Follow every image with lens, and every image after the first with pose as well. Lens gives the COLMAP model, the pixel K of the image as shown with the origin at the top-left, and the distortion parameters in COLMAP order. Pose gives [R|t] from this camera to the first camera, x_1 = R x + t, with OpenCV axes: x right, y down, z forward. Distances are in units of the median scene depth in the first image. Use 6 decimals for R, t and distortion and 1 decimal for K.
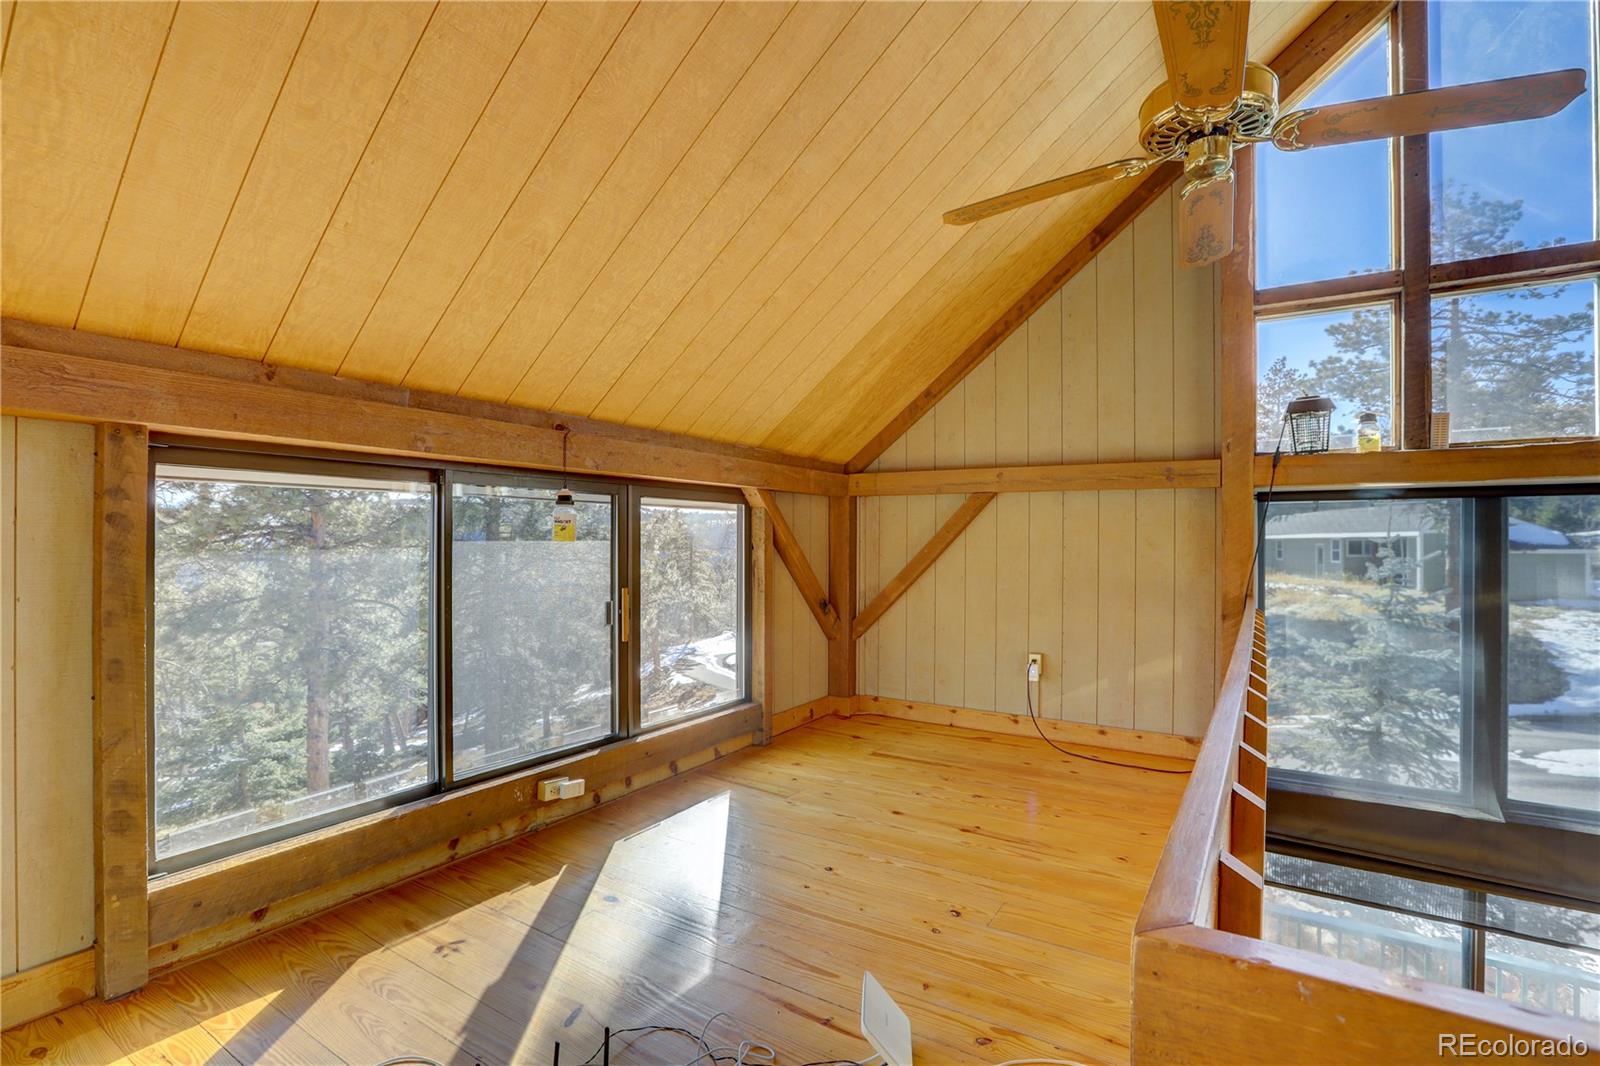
lens RADIAL K [[736.3, 0, 800.3], [0, 736.3, 534.2], [0, 0, 1]] dist [-0.001327, -0.000309]
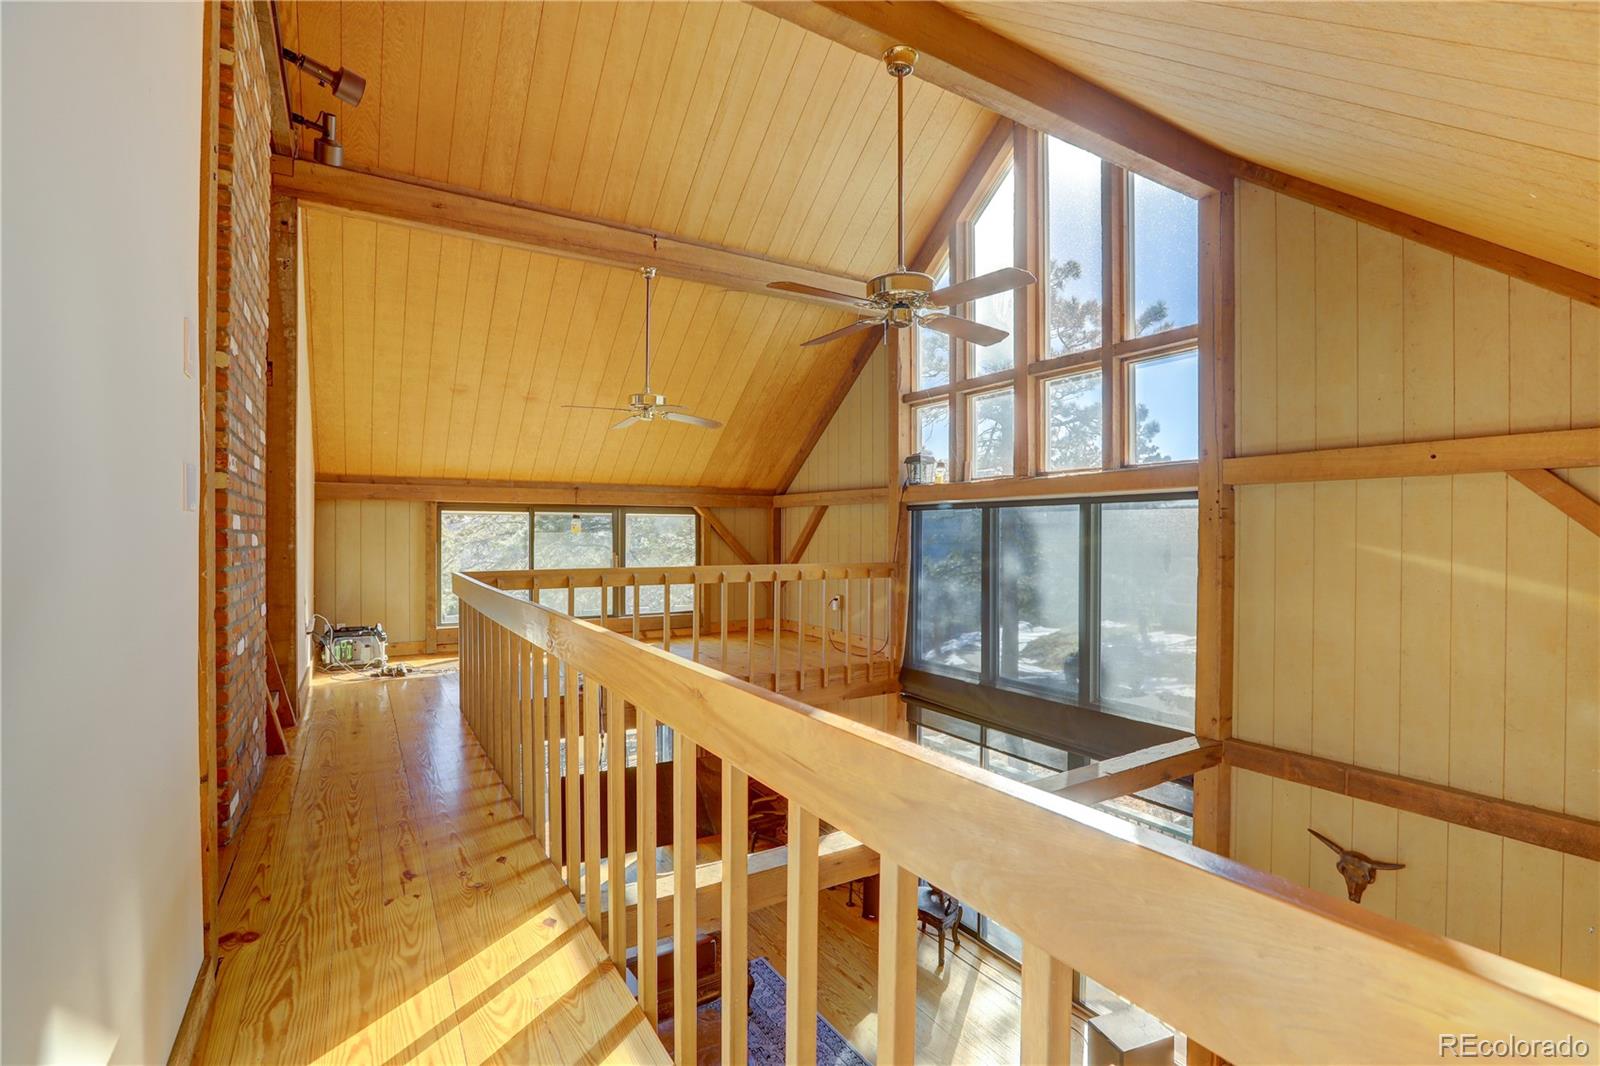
lens RADIAL K [[736.3, 0, 802.5], [0, 736.3, 535.8], [0, 0, 1]] dist [-0.001327, -0.000309]
pose [[0.899498, -0.000314, -0.436925, 1.107165], [0.004992, 0.999942, 0.009557, -0.000761], [0.436896, -0.010778, 0.899447, -0.707280]]
